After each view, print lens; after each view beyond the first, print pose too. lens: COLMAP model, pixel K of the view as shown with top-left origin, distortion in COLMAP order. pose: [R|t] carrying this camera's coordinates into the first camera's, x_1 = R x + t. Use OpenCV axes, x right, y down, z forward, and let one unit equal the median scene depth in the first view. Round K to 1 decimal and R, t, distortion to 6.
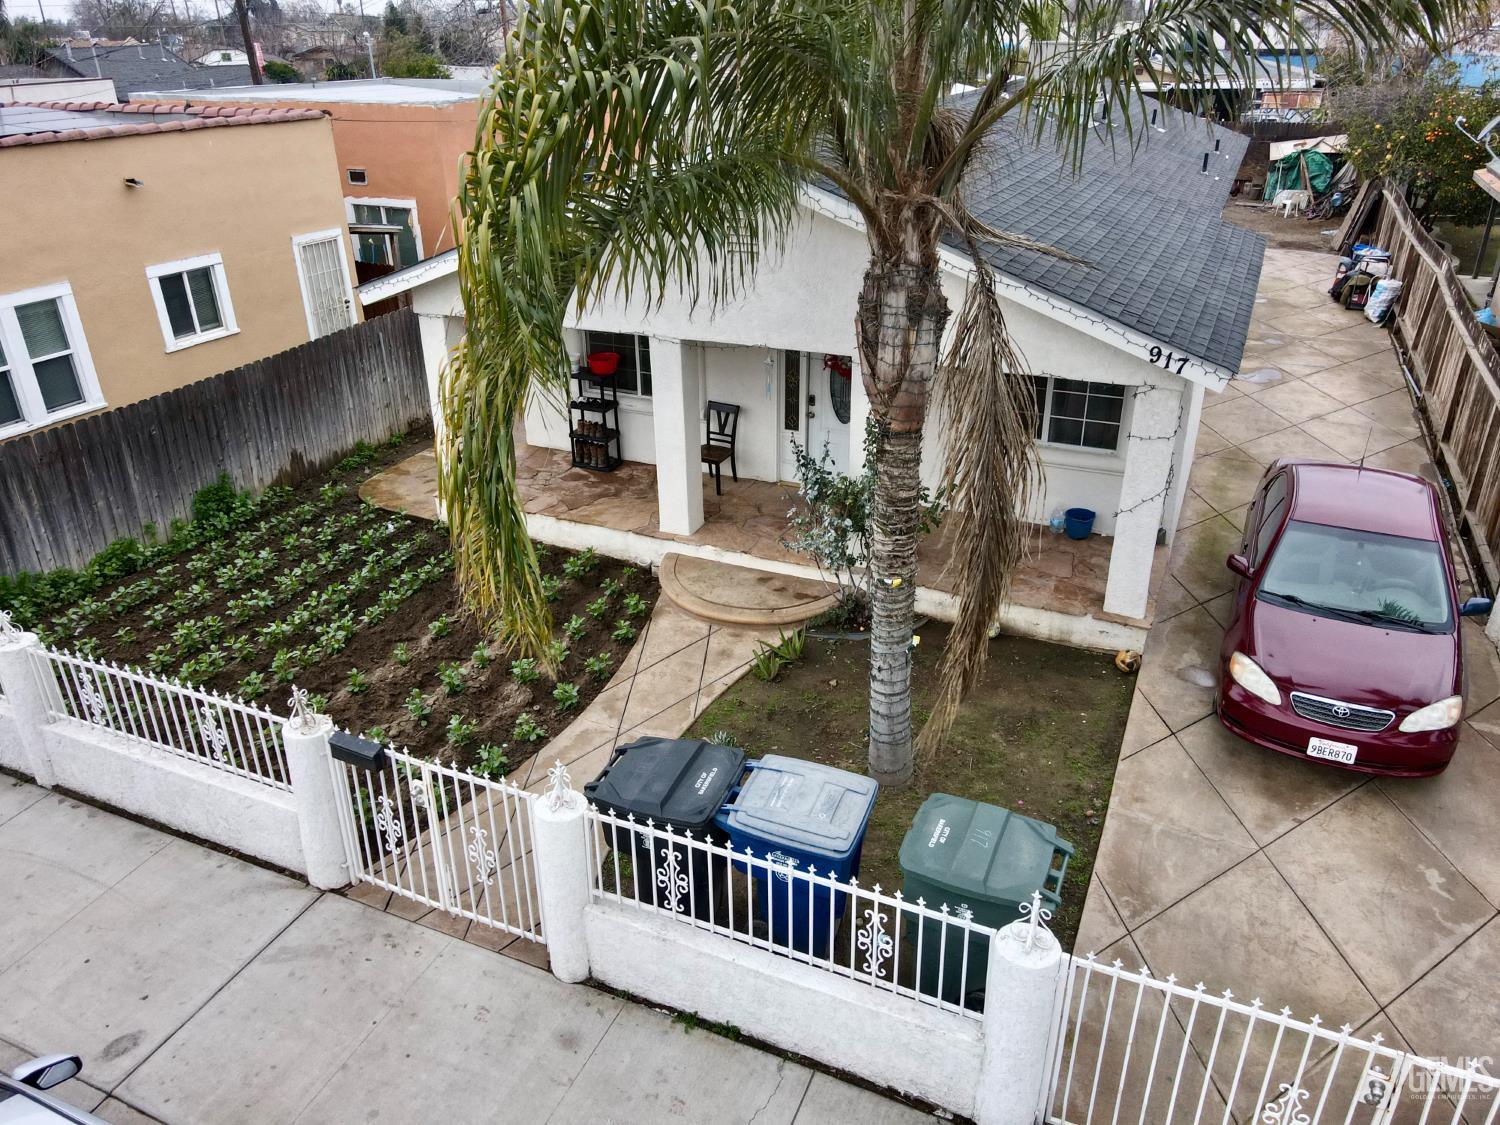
lens RADIAL K [[1097.3, 0, 752.1], [0, 1097.3, 564.9], [0, 0, 1]] dist [0.010356, 0.011063]
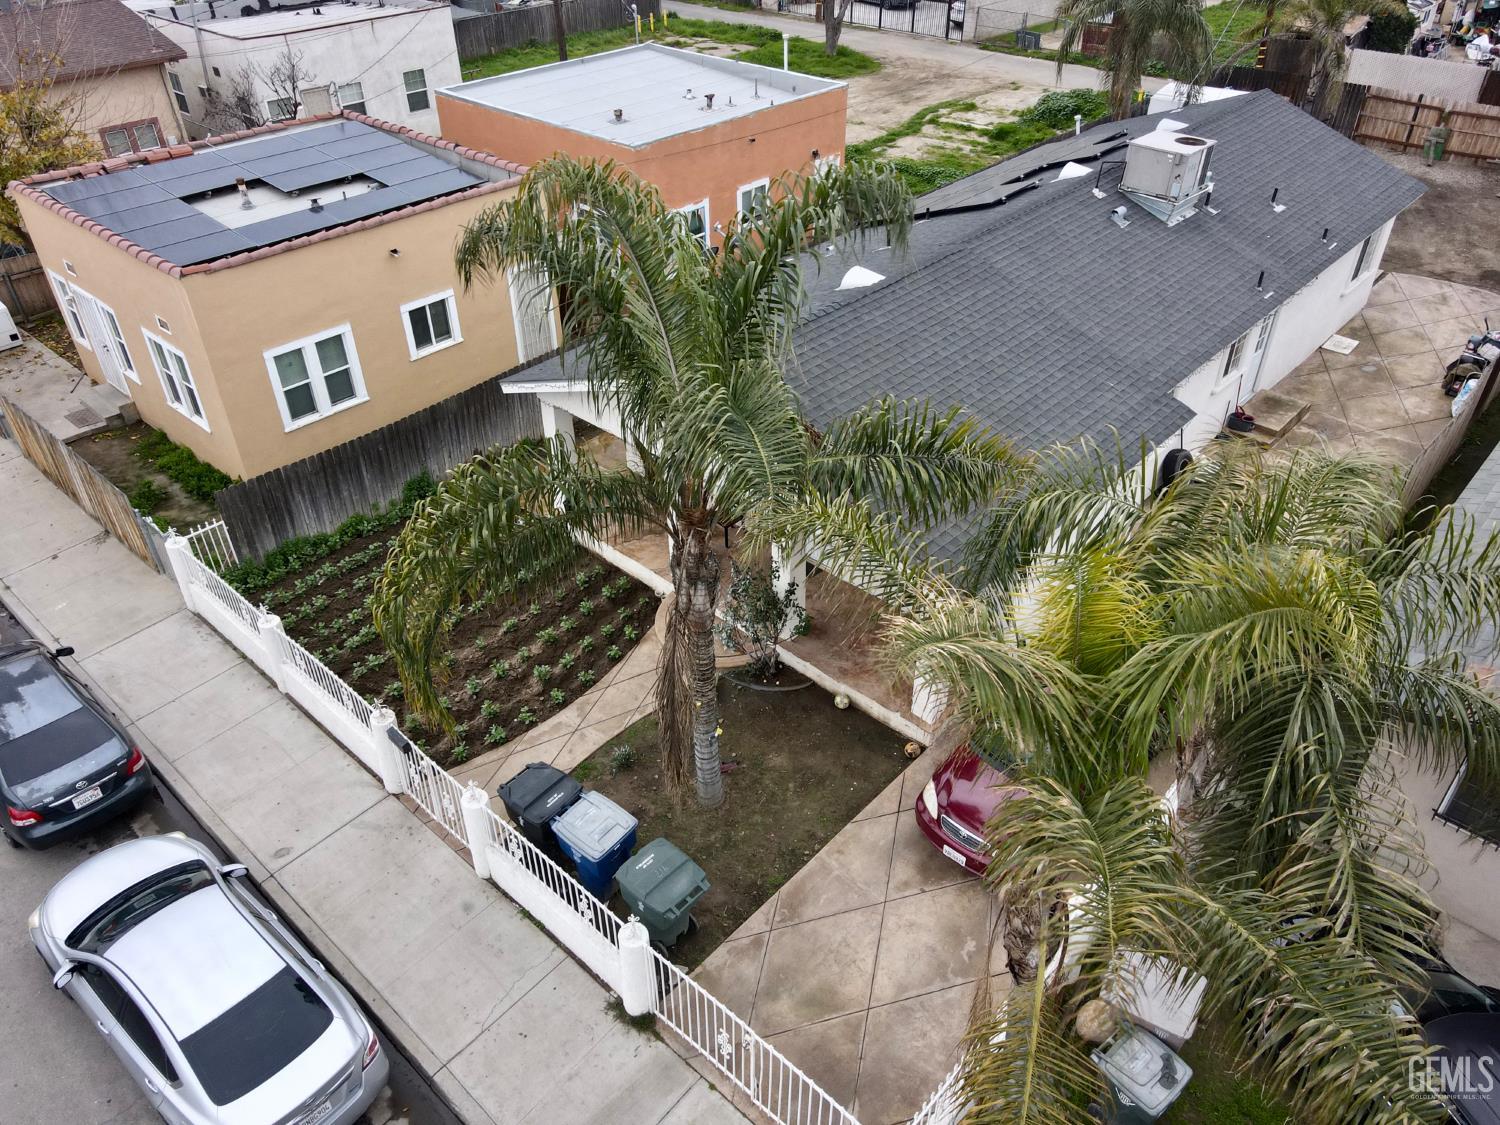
lens RADIAL K [[1097.3, 0, 750.9], [0, 1097.3, 565.0], [0, 0, 1]] dist [0.010356, 0.011063]
pose [[0.949700, 0.189543, -0.249287, 0.520825], [-0.141695, 0.969968, 0.197696, -0.476555], [0.279273, -0.152429, 0.948036, -0.492752]]
